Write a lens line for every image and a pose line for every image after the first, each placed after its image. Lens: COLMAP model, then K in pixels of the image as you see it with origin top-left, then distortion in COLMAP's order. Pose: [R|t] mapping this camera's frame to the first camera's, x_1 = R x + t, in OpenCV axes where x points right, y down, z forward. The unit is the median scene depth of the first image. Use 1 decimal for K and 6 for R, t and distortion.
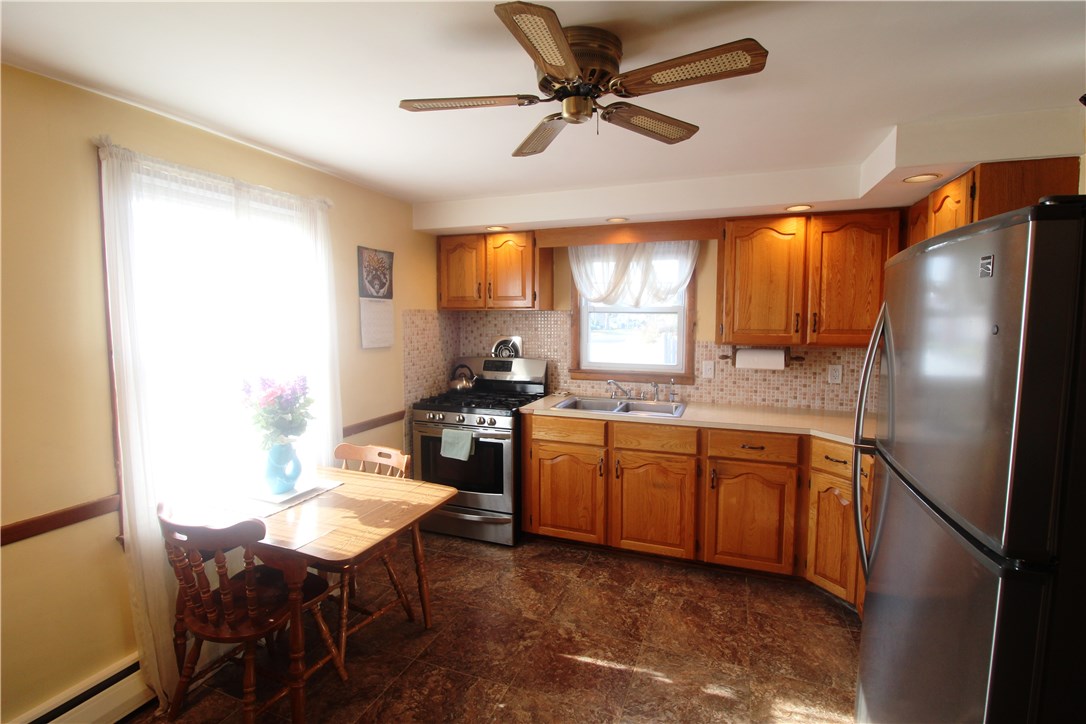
lens RADIAL K [[504.9, 0, 543.4], [0, 504.9, 357.6], [0, 0, 1]] dist [-0.001233, -0.011109]
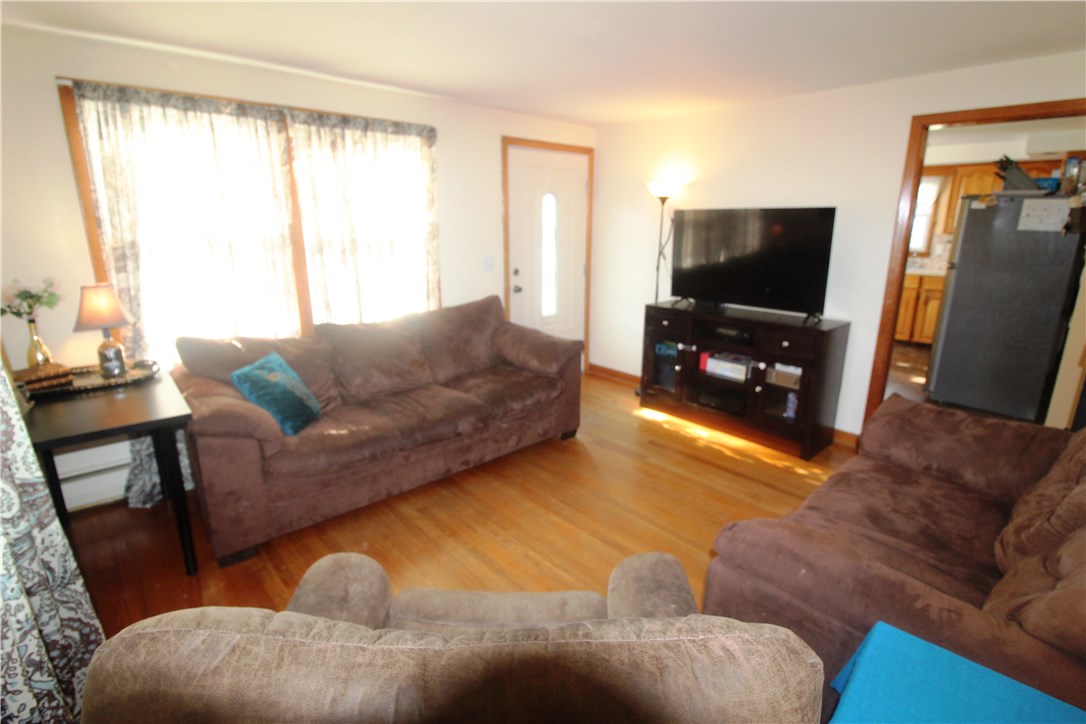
lens RADIAL K [[504.9, 0, 543.4], [0, 504.9, 357.6], [0, 0, 1]] dist [-0.001233, -0.011109]
pose [[0.887009, 0.116113, -0.446914, -0.100754], [-0.036673, 0.982525, 0.182483, 0.153455], [0.460293, -0.145474, 0.875767, -1.533834]]
